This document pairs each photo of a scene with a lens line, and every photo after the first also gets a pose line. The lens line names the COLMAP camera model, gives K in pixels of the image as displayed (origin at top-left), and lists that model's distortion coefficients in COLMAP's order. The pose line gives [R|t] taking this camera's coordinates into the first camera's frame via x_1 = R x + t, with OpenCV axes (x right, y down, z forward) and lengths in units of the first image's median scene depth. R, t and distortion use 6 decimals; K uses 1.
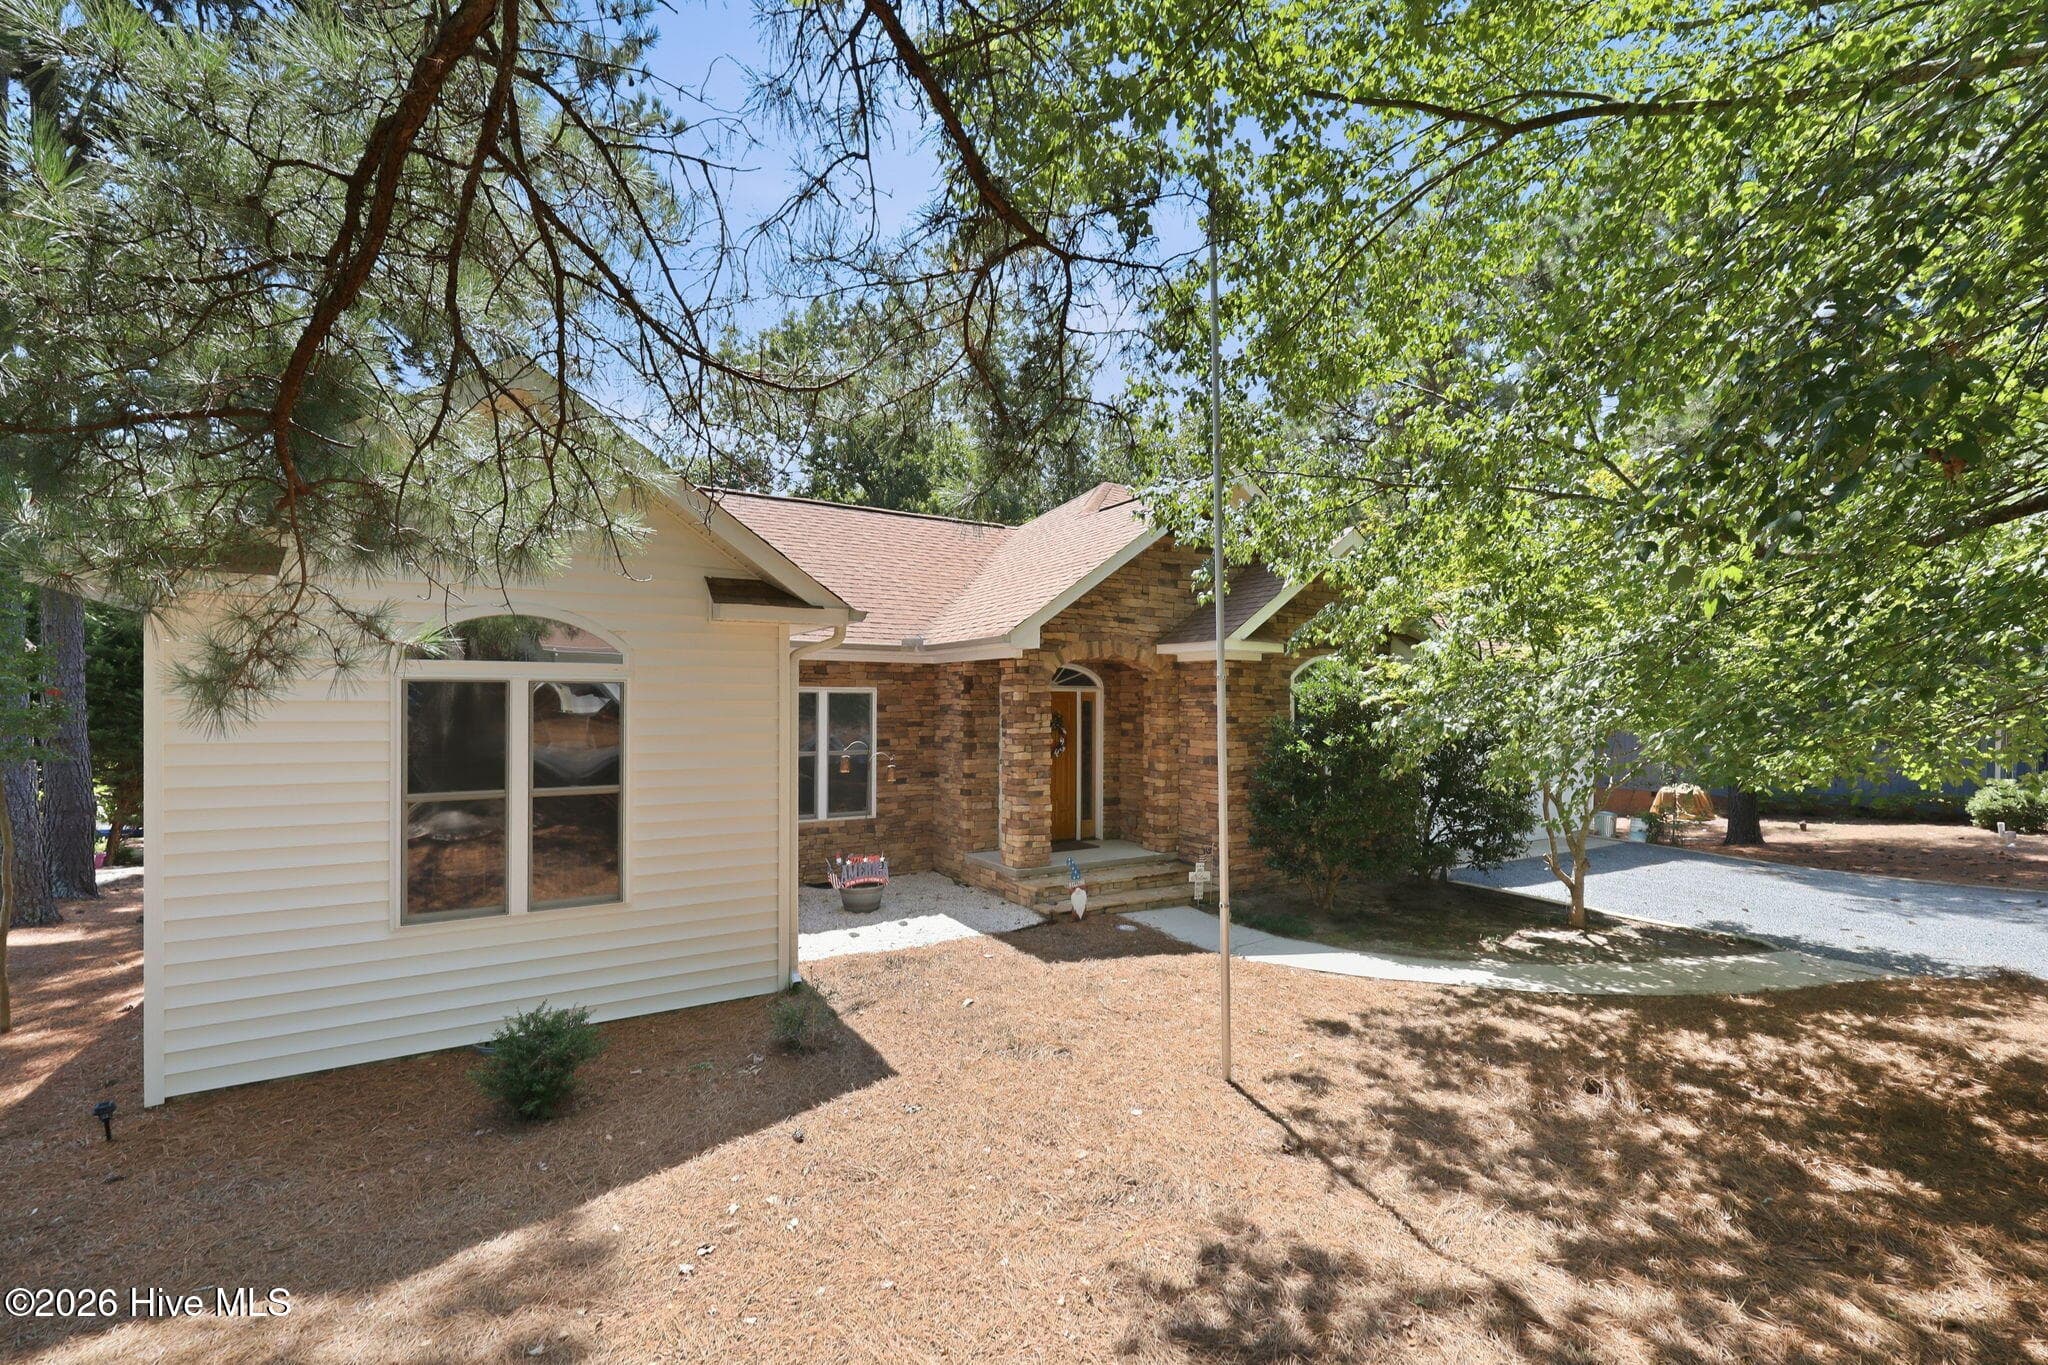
lens RADIAL K [[859.1, 0, 1026.5], [0, 859.1, 708.0], [0, 0, 1]] dist [-0.000603, 0.000057]
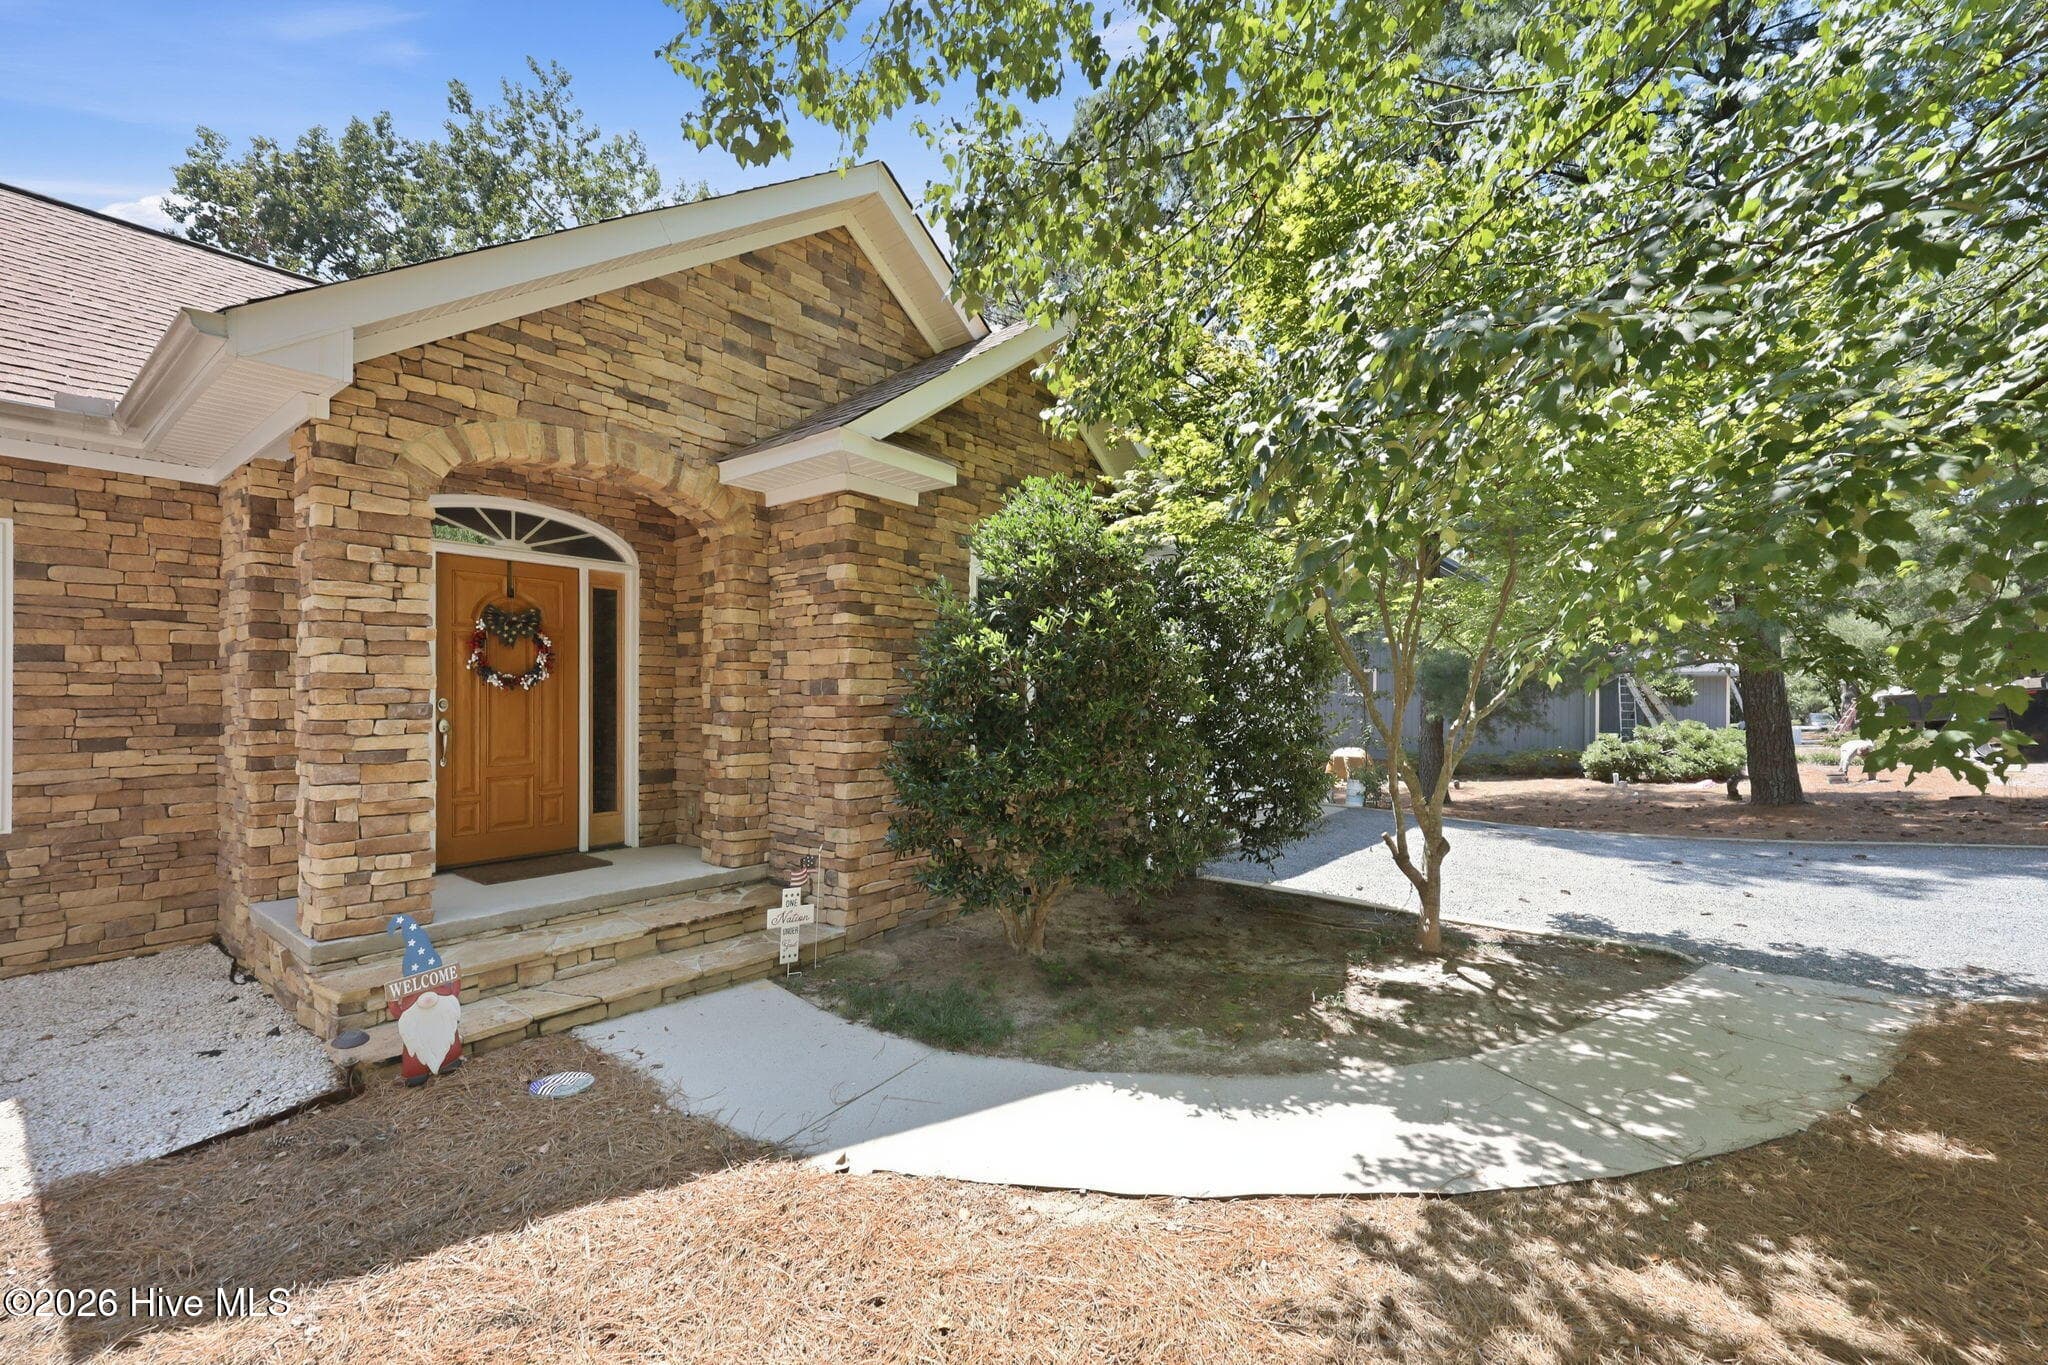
lens RADIAL K [[840.1, 0, 1022.9], [0, 840.1, 692.9], [0, 0, 1]] dist [-0.000377, 0.000509]
pose [[0.940401, 0.000091, 0.340067, 0.179142], [0.001931, 0.999982, -0.005608, 0.078156], [-0.340061, 0.005930, 0.940385, 0.551995]]
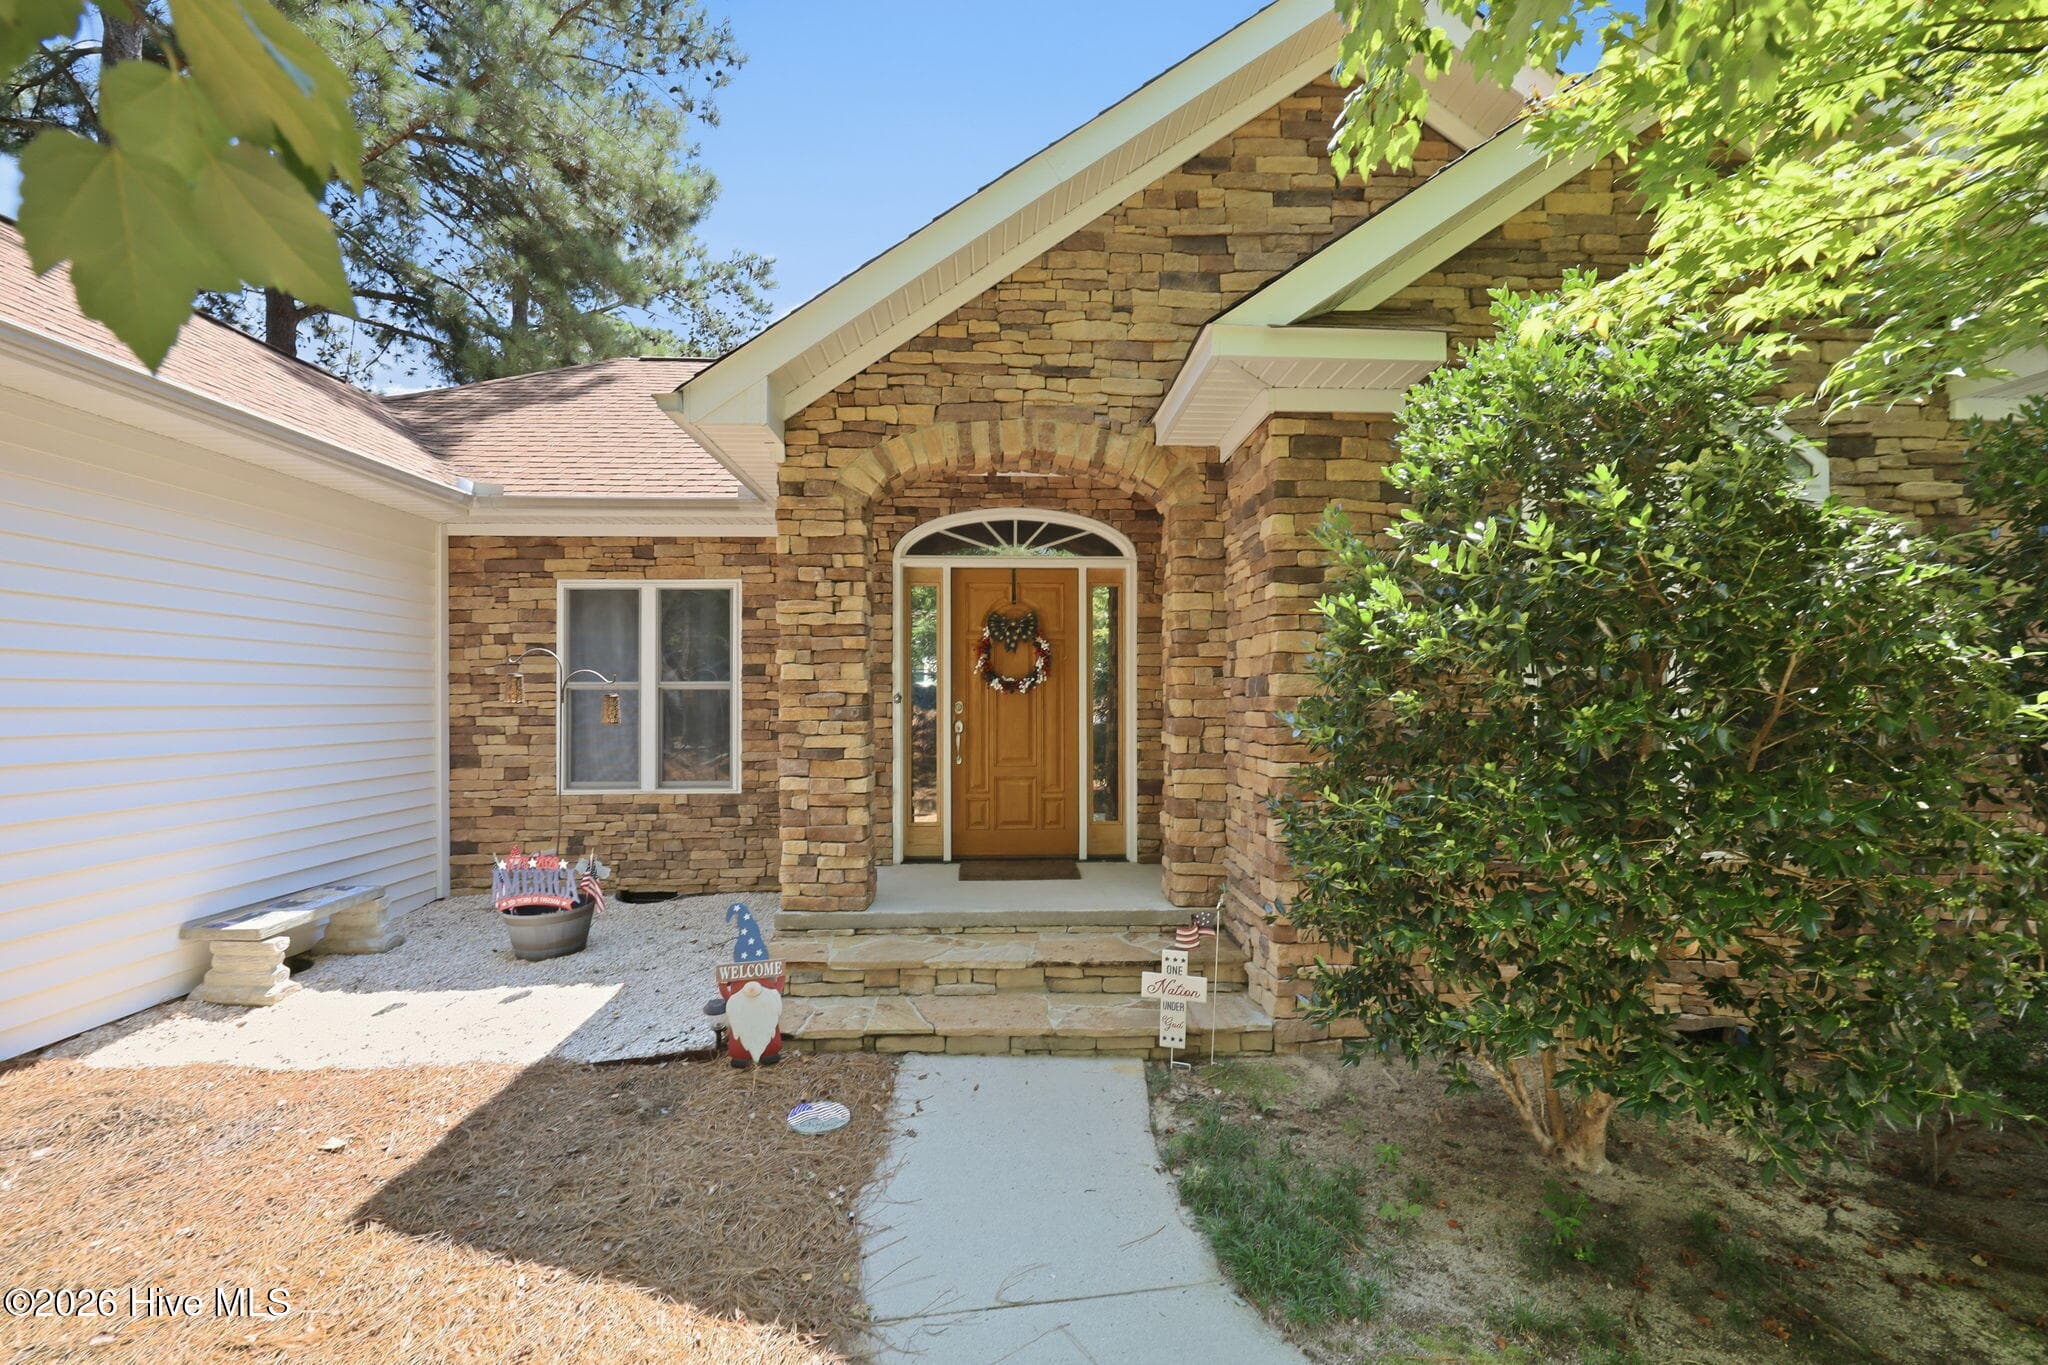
lens RADIAL K [[840.1, 0, 1022.9], [0, 840.1, 692.9], [0, 0, 1]] dist [-0.000377, 0.000509]
pose [[0.867799, -0.008239, -0.496848, 0.360542], [0.003199, 0.999934, -0.010995, 0.078529], [0.496906, 0.007952, 0.867768, 0.713149]]
